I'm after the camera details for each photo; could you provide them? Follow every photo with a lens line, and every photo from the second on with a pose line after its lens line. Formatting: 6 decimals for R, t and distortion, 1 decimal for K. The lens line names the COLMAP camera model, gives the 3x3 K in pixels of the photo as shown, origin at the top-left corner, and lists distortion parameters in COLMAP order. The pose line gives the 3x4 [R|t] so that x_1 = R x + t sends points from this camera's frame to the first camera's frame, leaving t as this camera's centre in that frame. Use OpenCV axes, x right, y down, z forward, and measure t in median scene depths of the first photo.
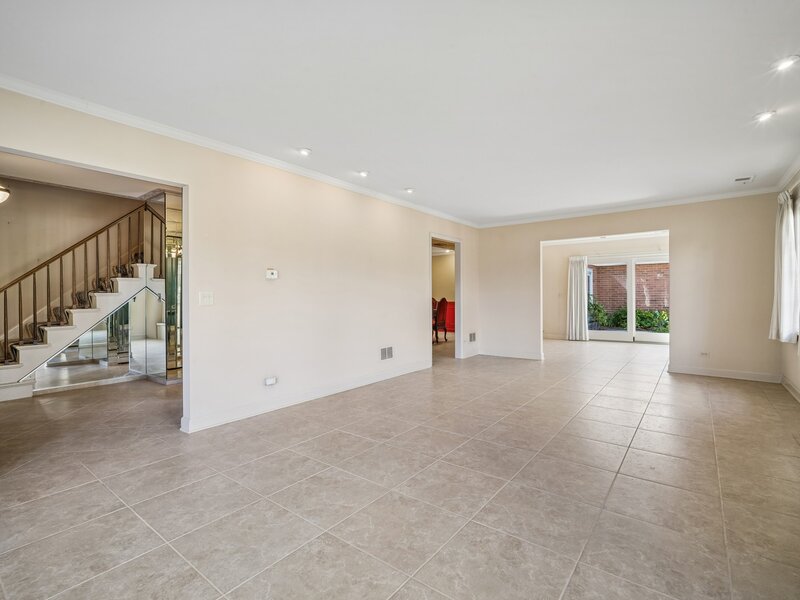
lens RADIAL K [[387.8, 0, 397.6], [0, 387.8, 292.3], [0, 0, 1]] dist [-0.005589, 0.000702]
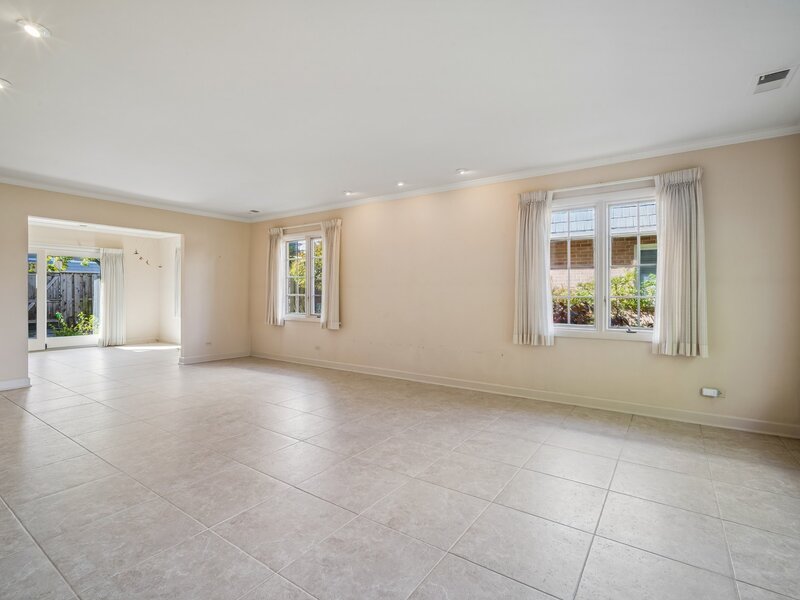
lens RADIAL K [[387.8, 0, 403.1], [0, 387.8, 297.5], [0, 0, 1]] dist [-0.005589, 0.000702]
pose [[-0.049202, -0.004332, 0.998779, -0.905760], [-0.009538, 0.999947, 0.003868, 0.011195], [-0.998743, -0.009336, -0.049241, 0.919091]]
